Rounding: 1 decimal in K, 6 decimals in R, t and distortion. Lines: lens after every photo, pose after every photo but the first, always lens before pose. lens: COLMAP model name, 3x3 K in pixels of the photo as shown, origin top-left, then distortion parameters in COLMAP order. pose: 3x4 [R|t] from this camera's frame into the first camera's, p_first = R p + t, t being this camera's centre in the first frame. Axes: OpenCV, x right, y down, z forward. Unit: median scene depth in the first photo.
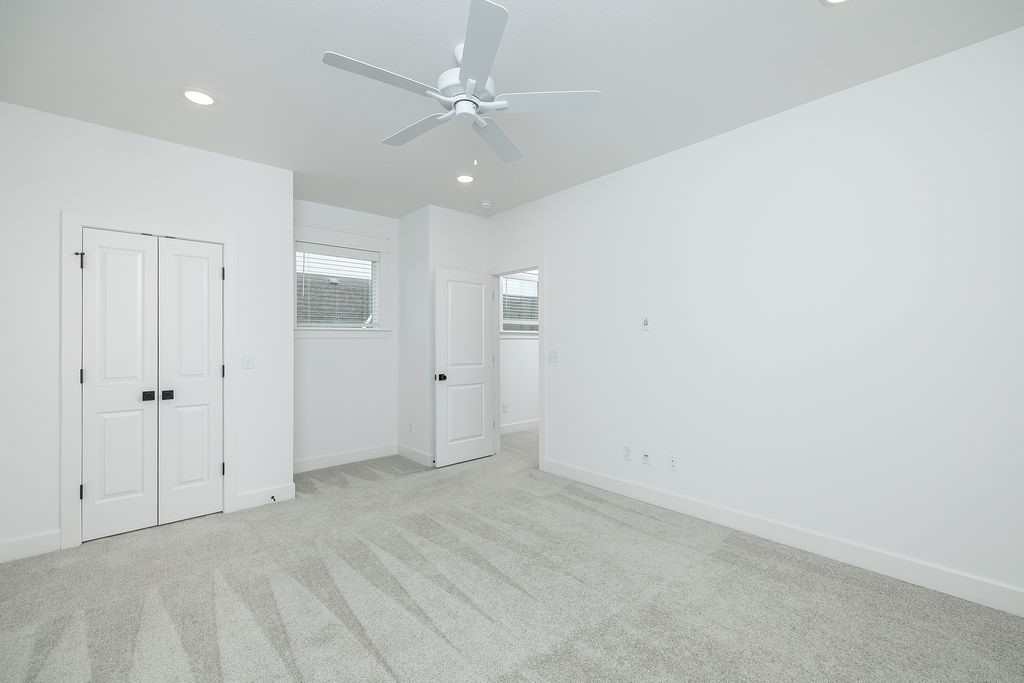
lens RADIAL K [[450.2, 0, 476.8], [0, 450.2, 347.6], [0, 0, 1]] dist [0.001738, -0.000182]
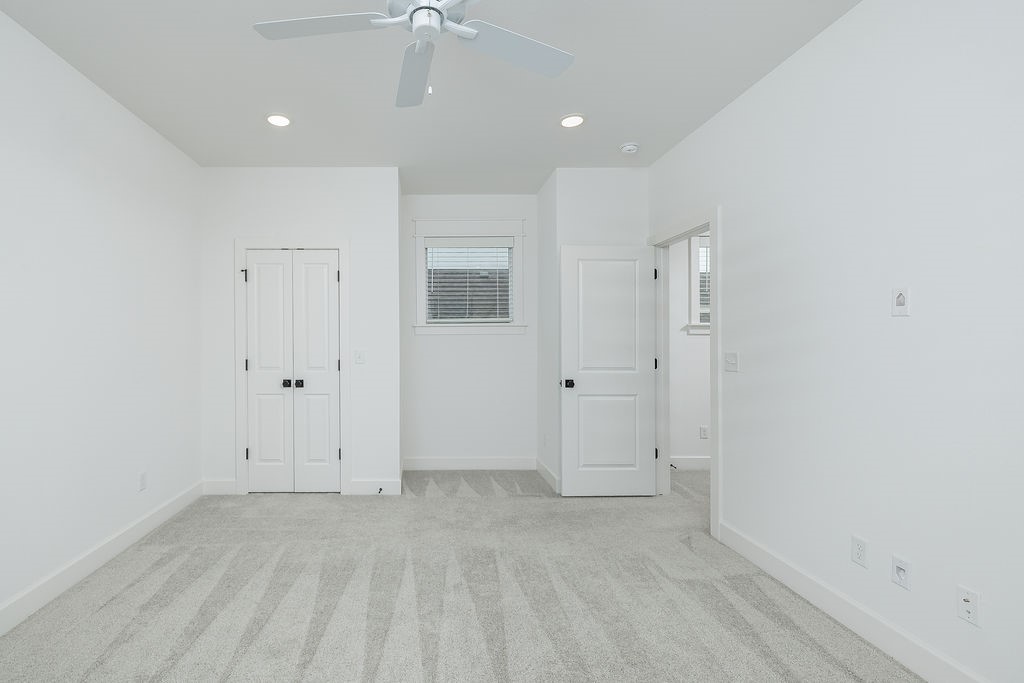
lens RADIAL K [[450.2, 0, 476.8], [0, 450.2, 347.6], [0, 0, 1]] dist [0.001738, -0.000182]
pose [[0.761359, 0.014377, -0.648171, 0.358251], [-0.009107, 0.999893, 0.011481, -0.005519], [0.648267, -0.002838, 0.761408, 0.339066]]
